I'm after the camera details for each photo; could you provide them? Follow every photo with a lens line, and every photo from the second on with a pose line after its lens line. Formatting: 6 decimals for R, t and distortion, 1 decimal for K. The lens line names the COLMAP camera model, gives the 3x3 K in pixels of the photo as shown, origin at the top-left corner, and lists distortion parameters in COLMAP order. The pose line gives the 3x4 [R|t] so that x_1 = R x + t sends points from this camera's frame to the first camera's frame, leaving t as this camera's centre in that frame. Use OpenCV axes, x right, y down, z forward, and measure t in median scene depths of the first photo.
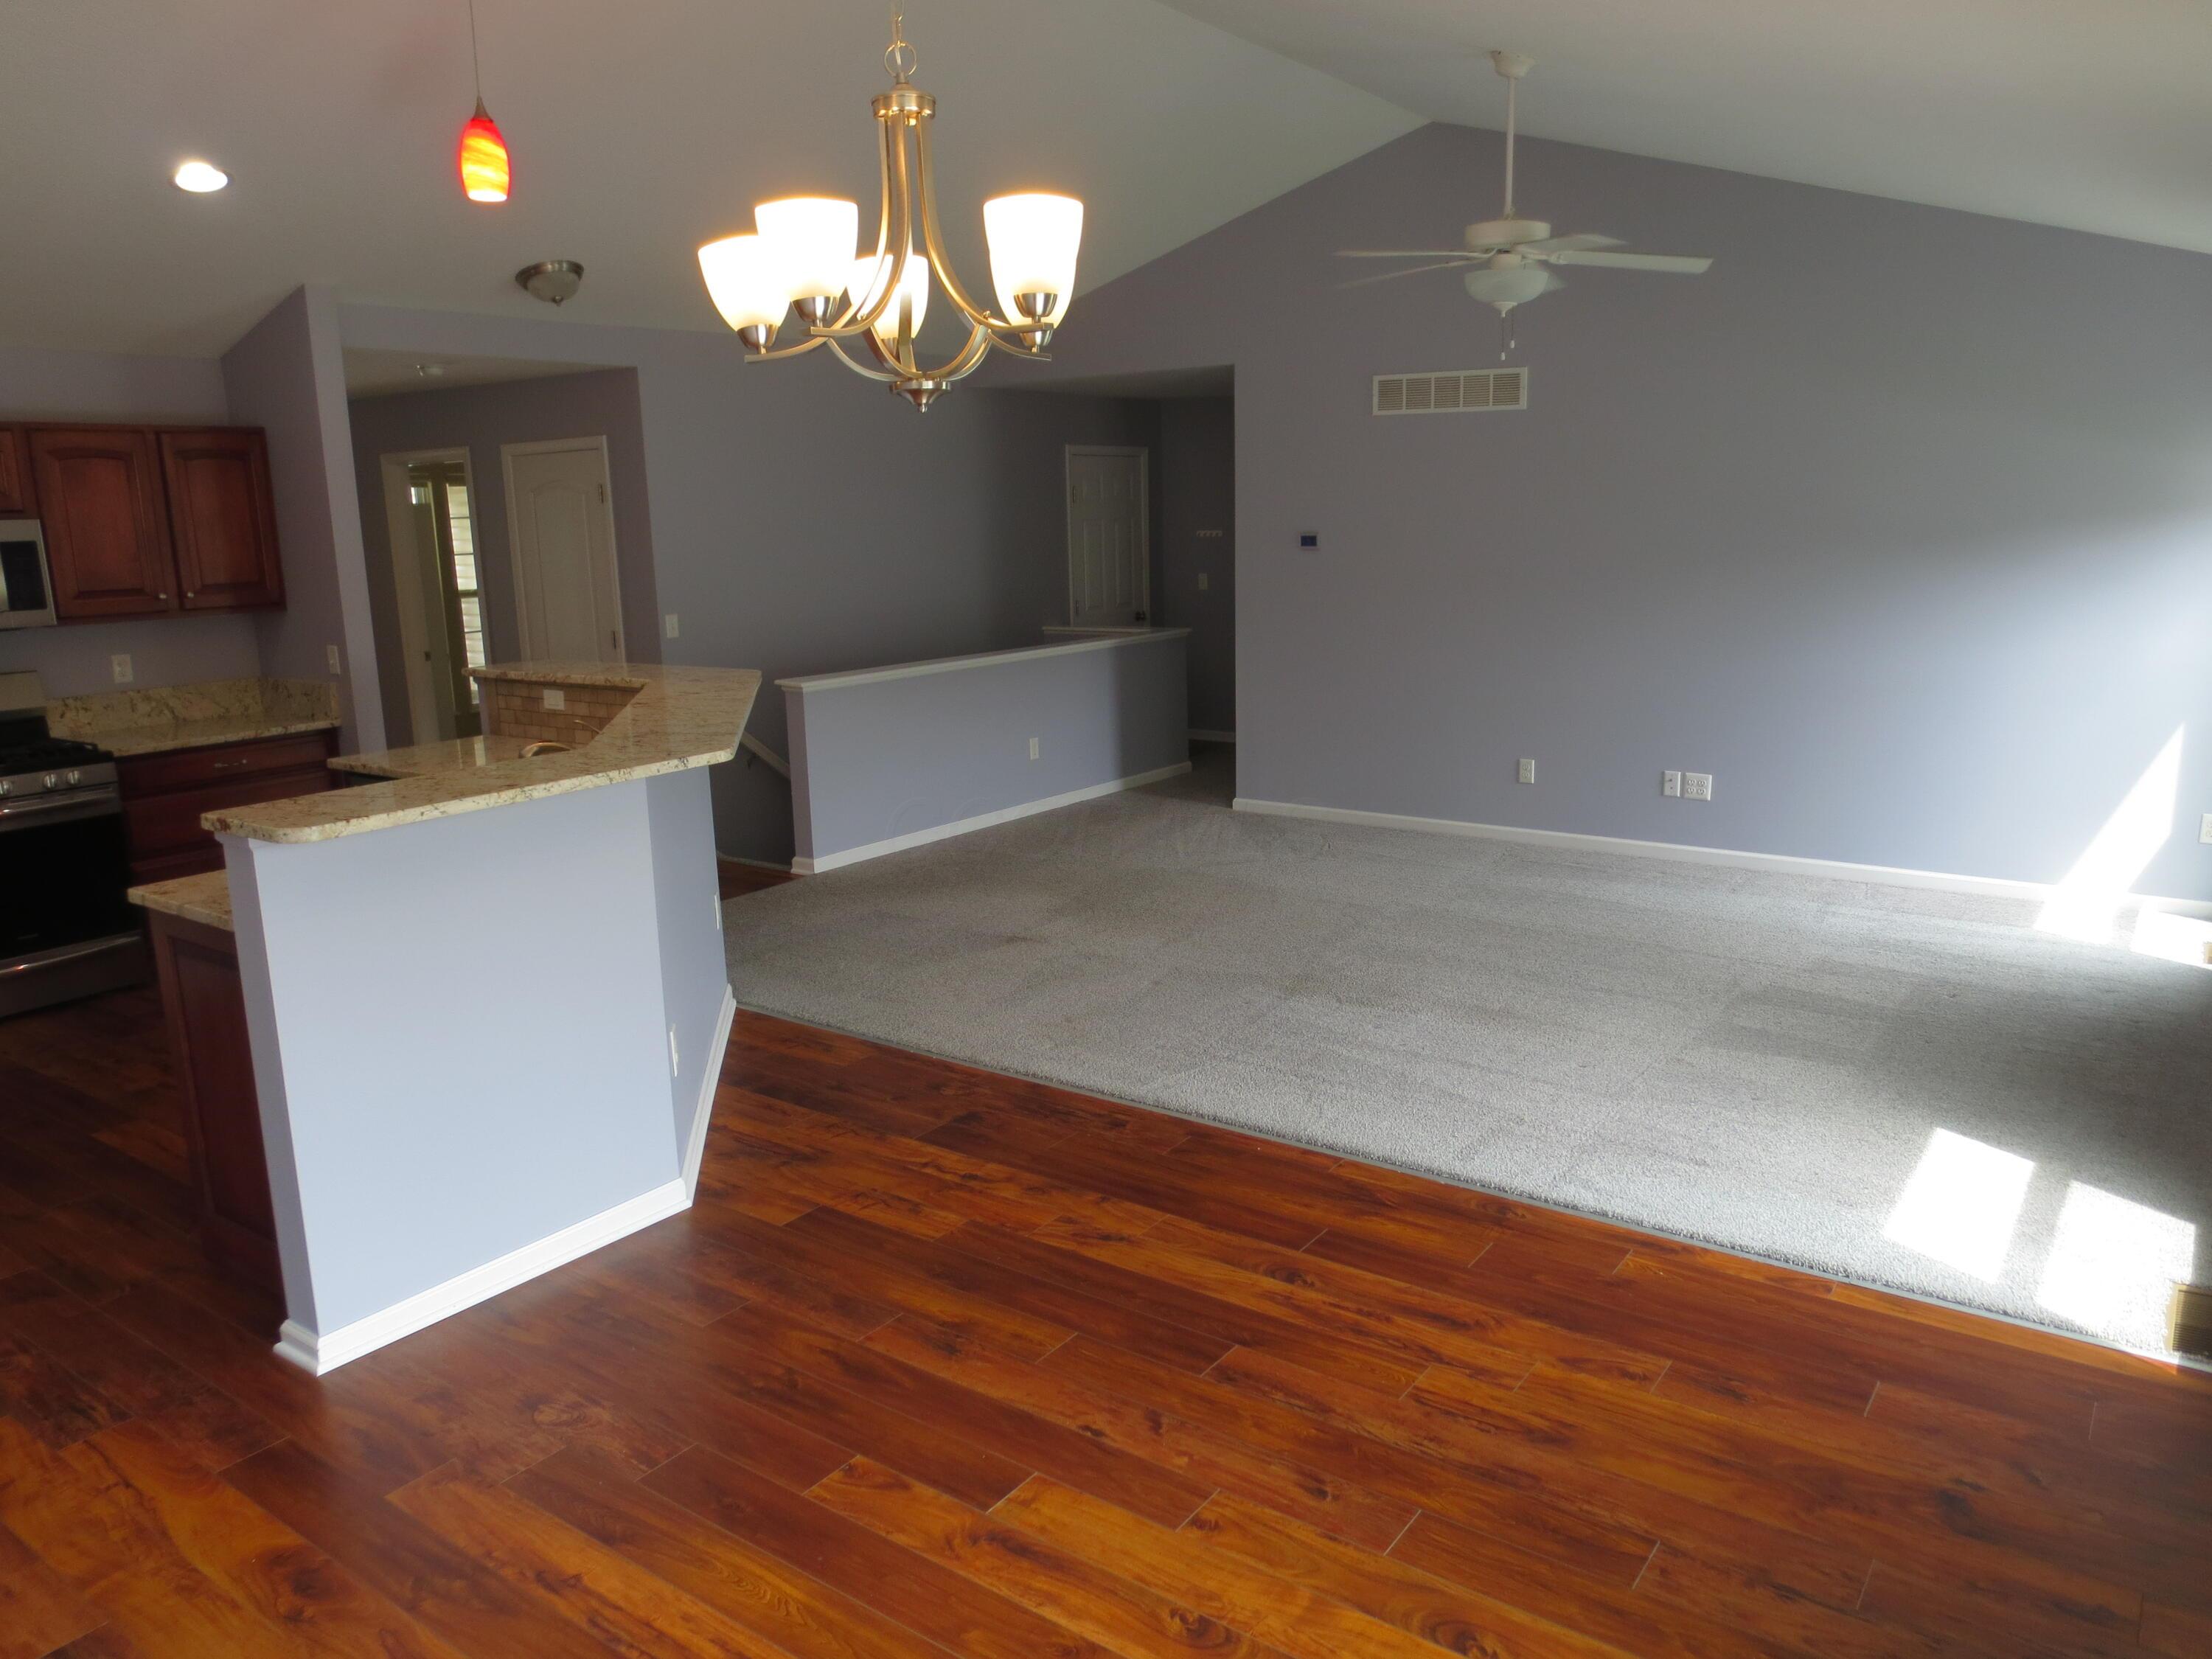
lens RADIAL K [[1566.1, 0, 1105.7], [0, 1566.1, 836.3], [0, 0, 1]] dist [-0.043939, 0.022962]
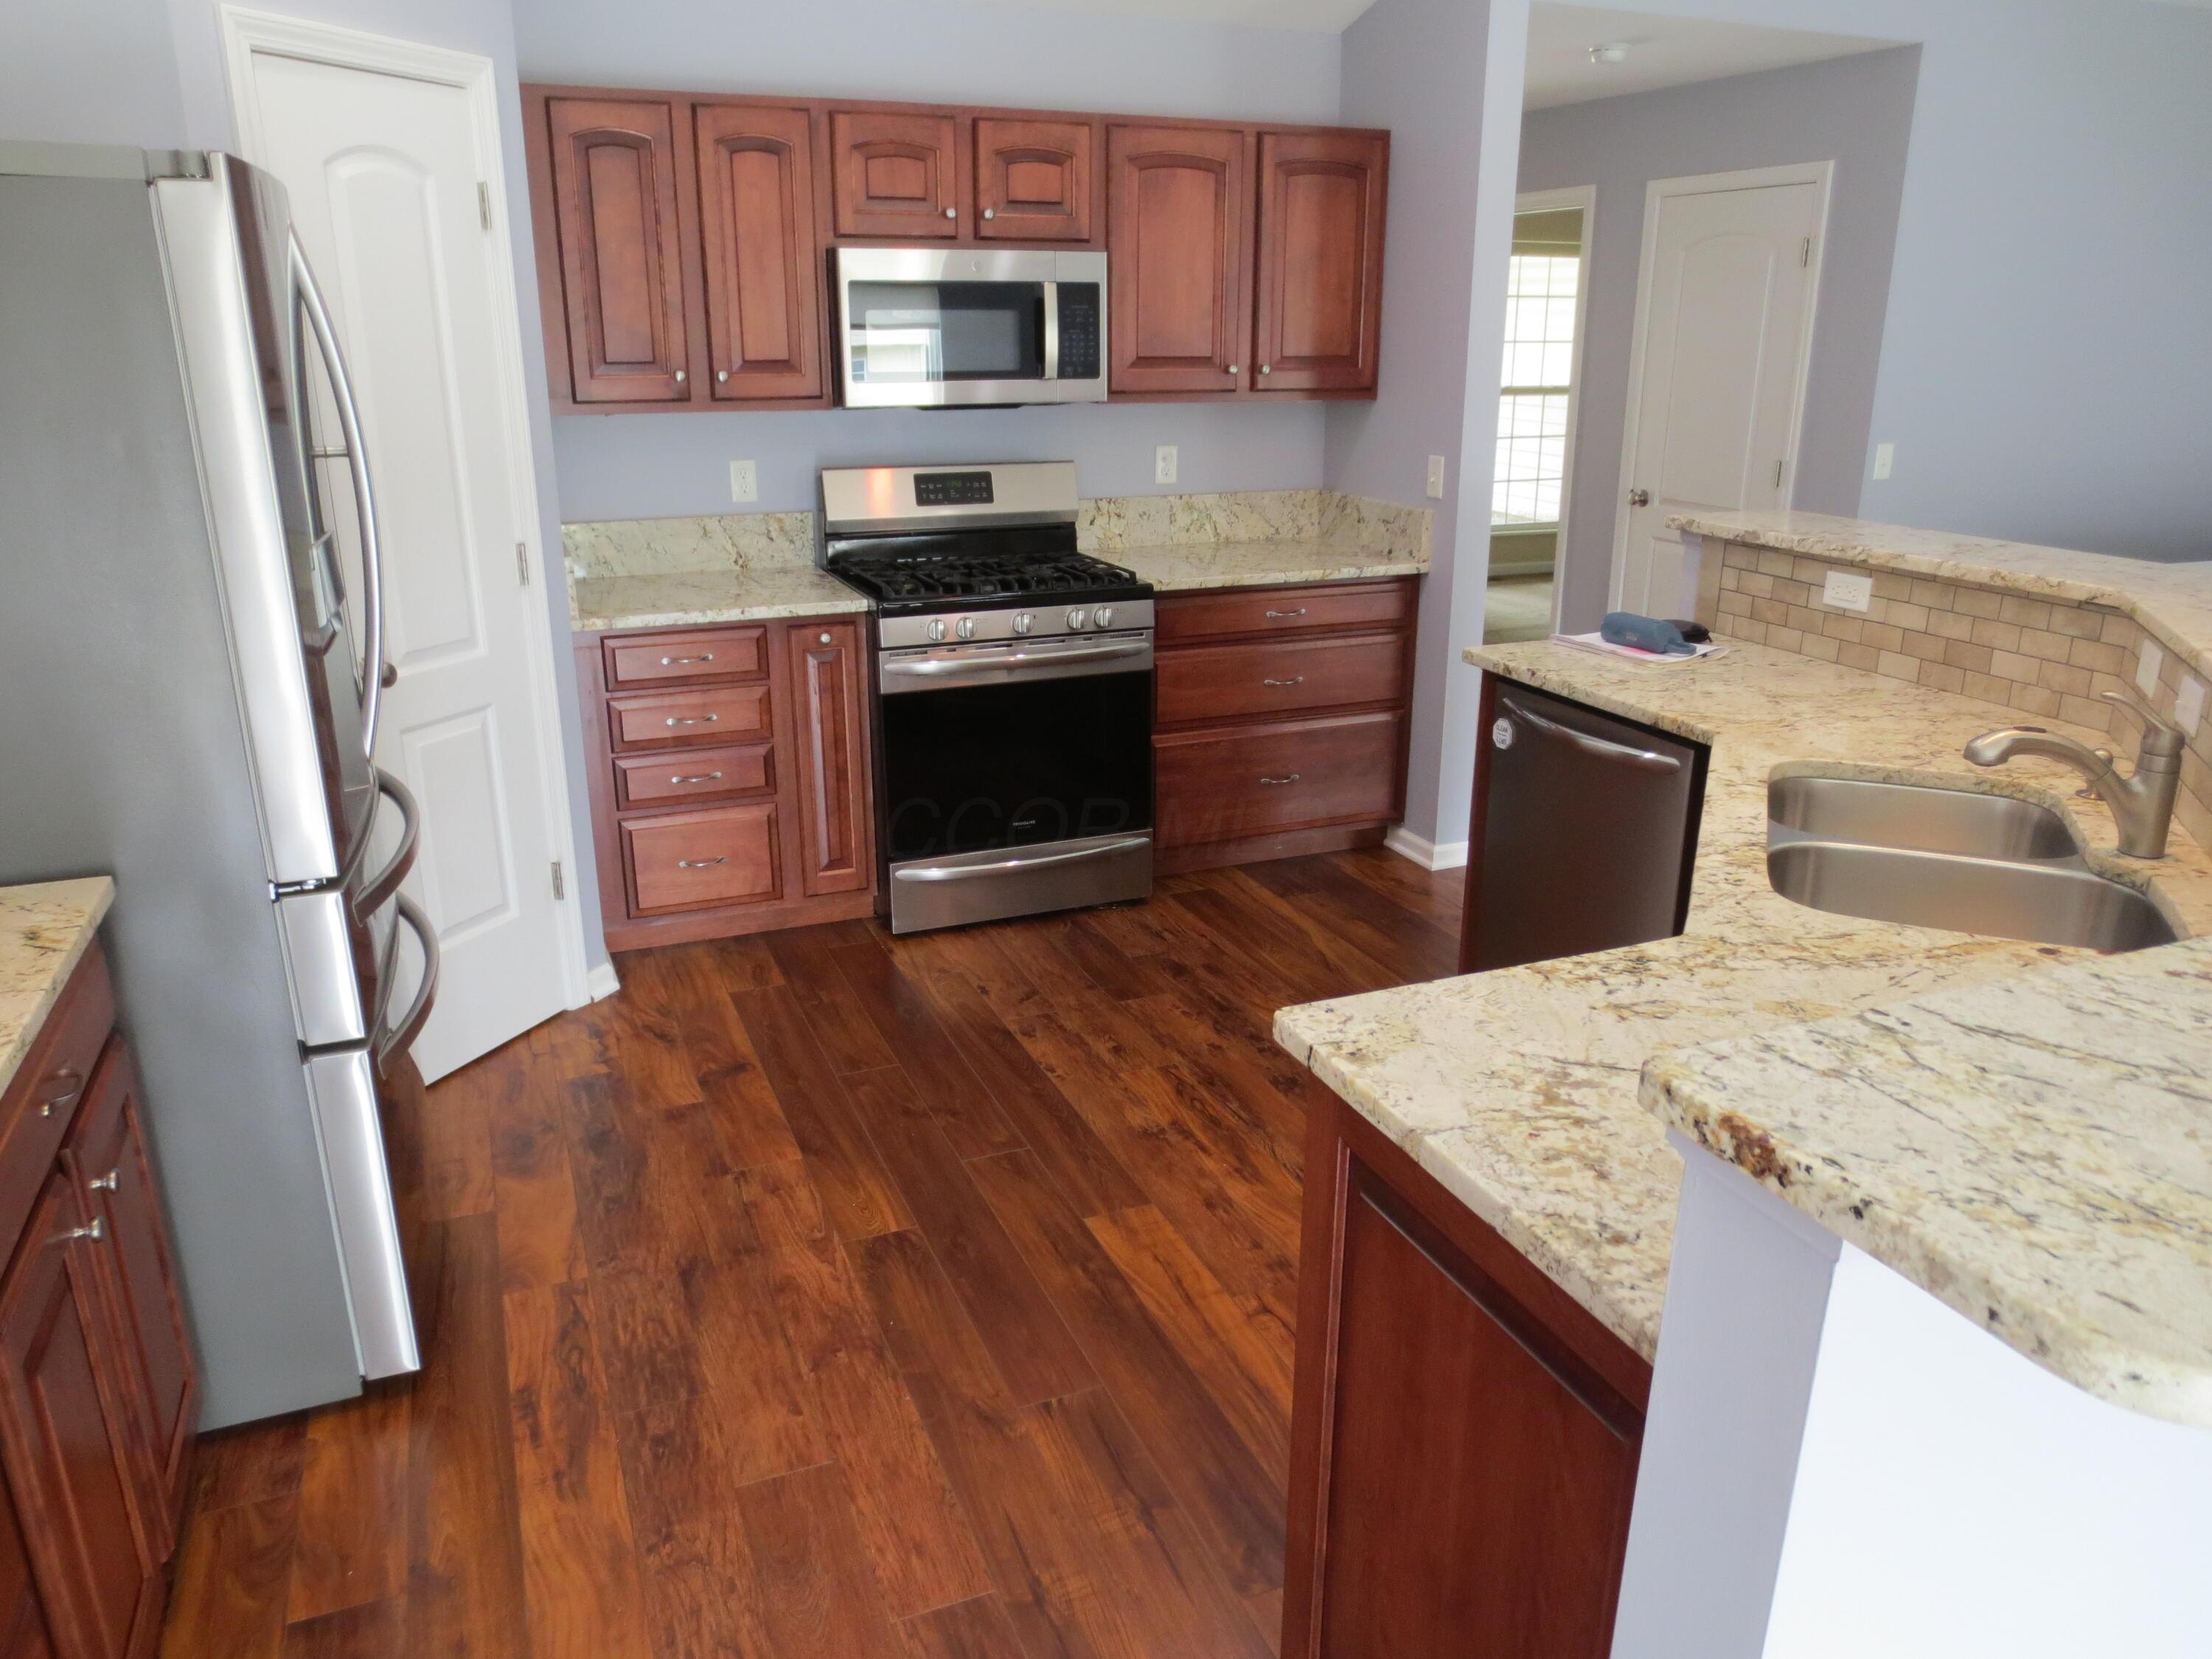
lens RADIAL K [[1566.1, 0, 1107.5], [0, 1566.1, 837.7], [0, 0, 1]] dist [-0.043939, 0.022962]
pose [[0.849708, 0.192764, -0.490753, -0.287934], [-0.133129, 0.979052, 0.154060, -0.050441], [0.510170, -0.065573, 0.857570, 0.364511]]
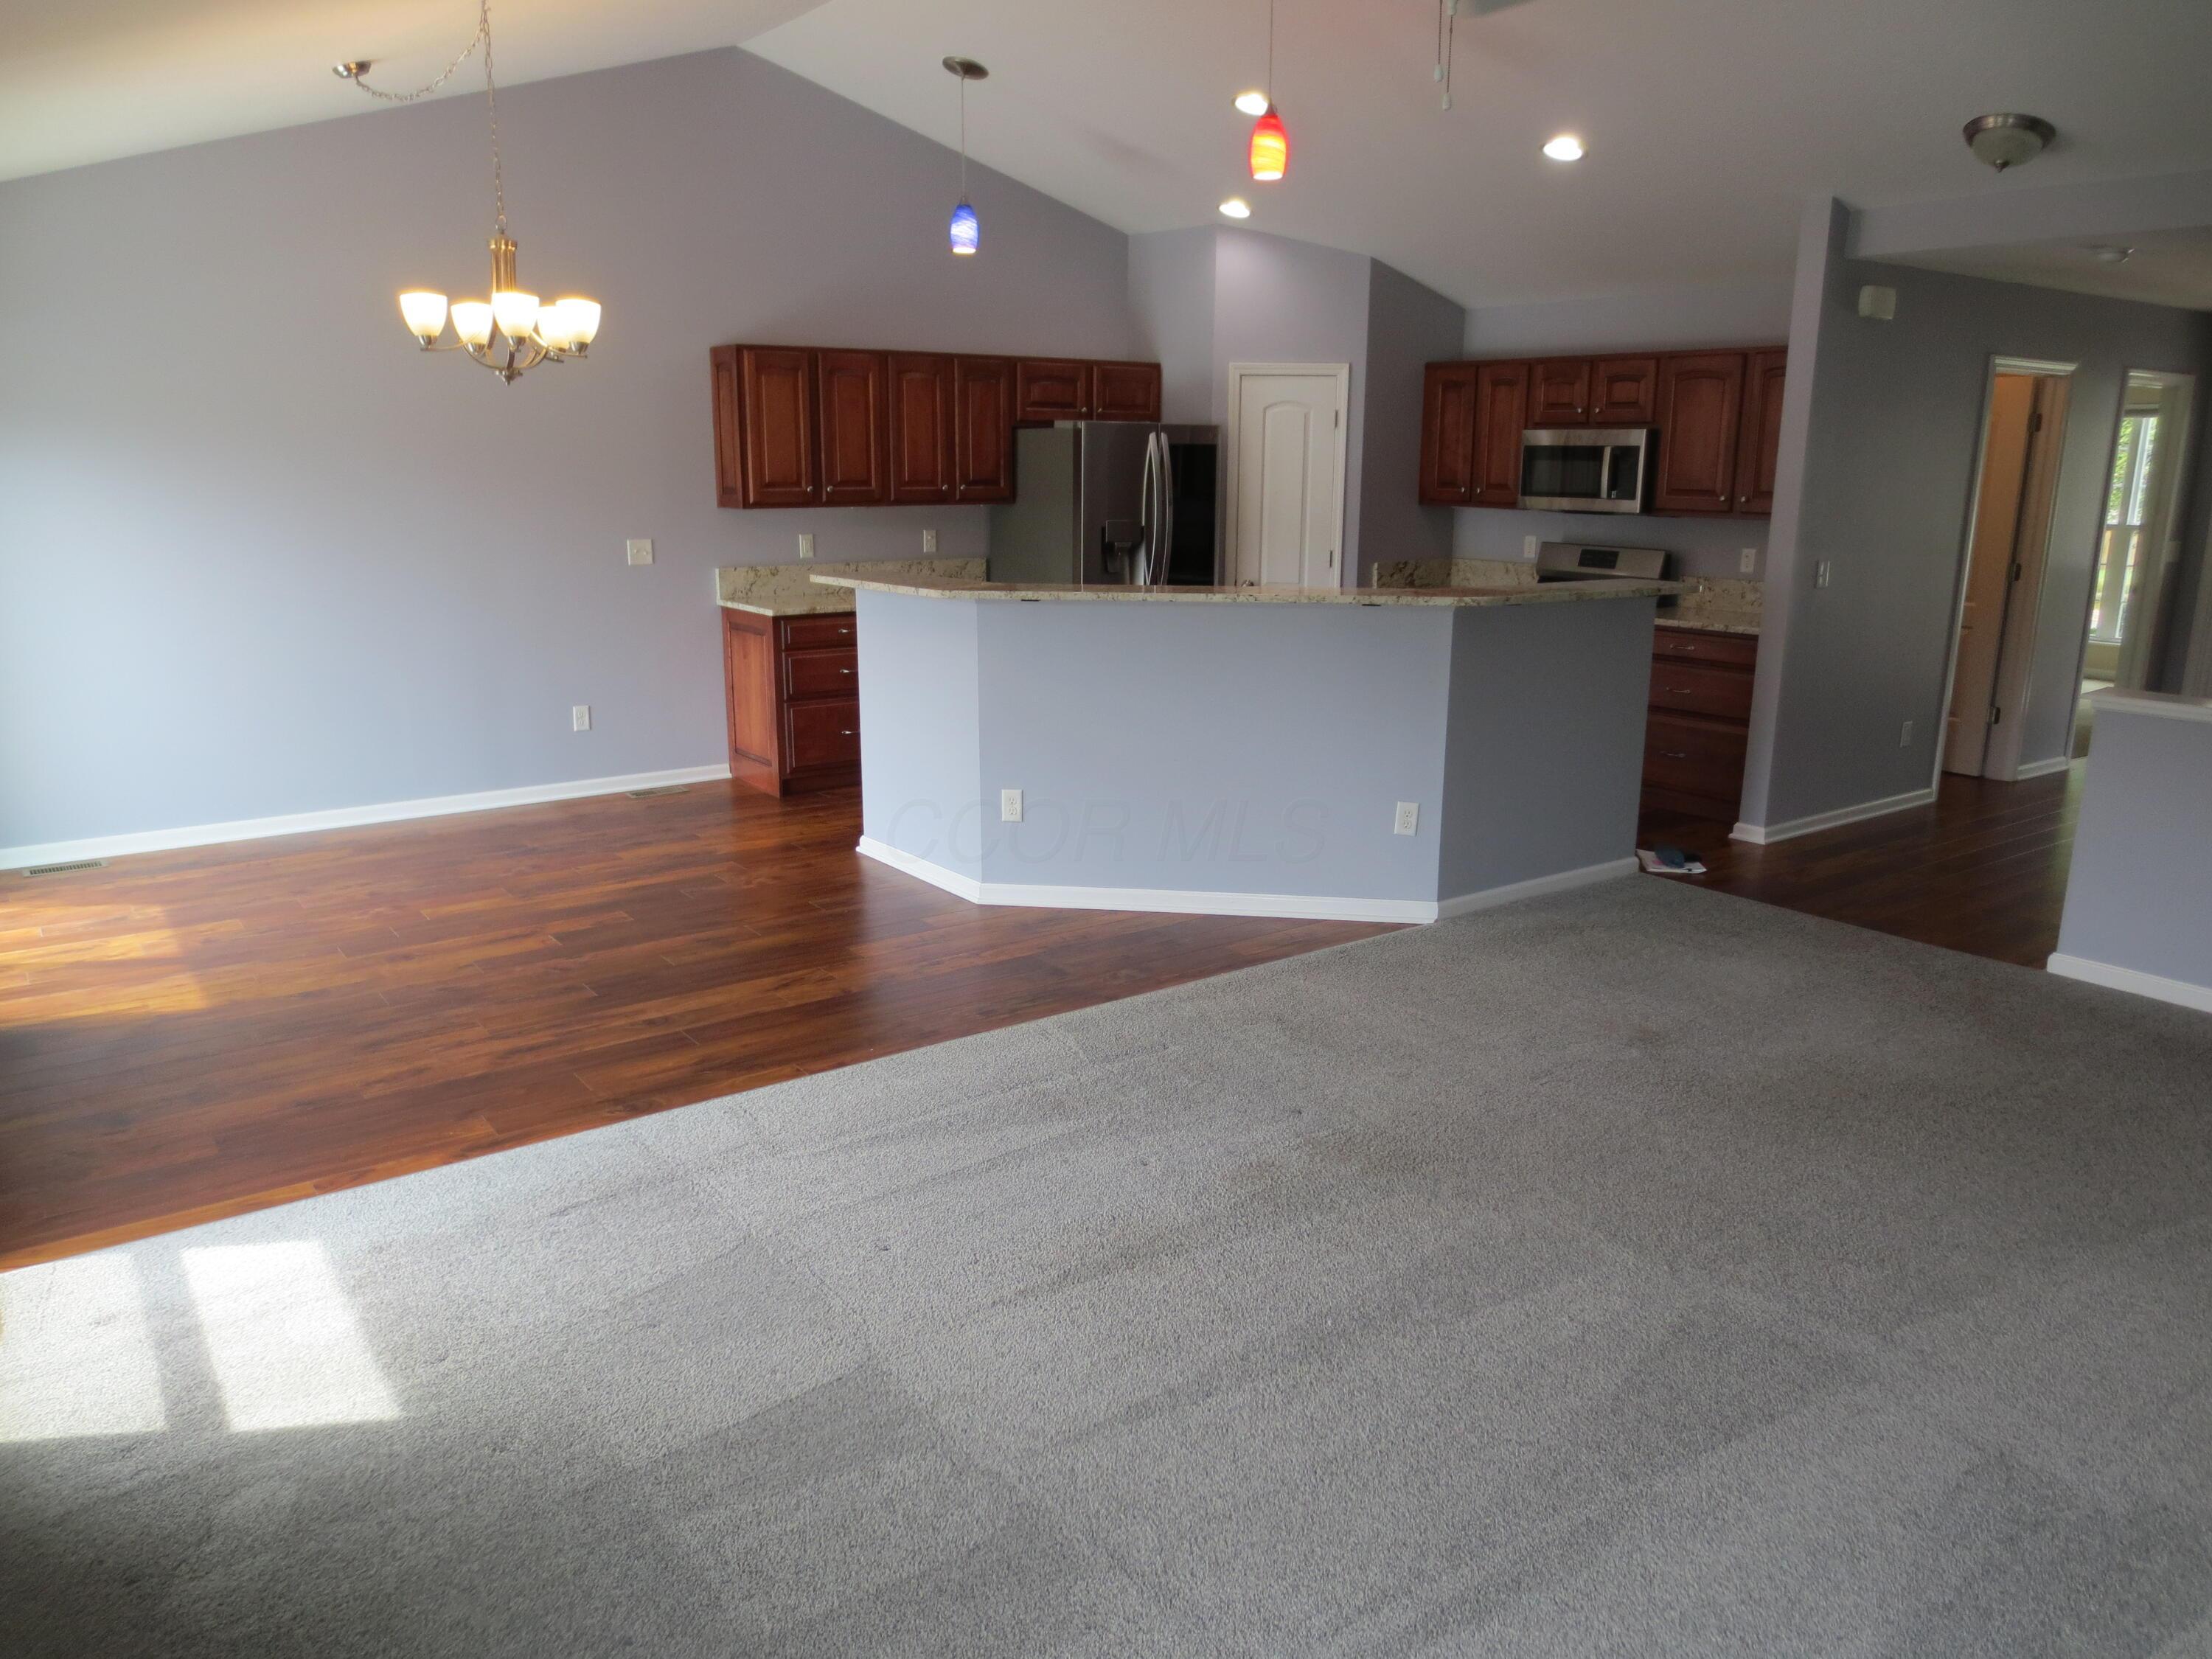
lens RADIAL K [[1566.1, 0, 1107.9], [0, 1566.1, 844.4], [0, 0, 1]] dist [-0.043939, 0.022962]
pose [[-0.305059, 0.252425, -0.918270, 0.726425], [-0.196016, 0.926943, 0.319928, -0.217538], [0.931942, 0.277593, -0.233293, 1.010206]]
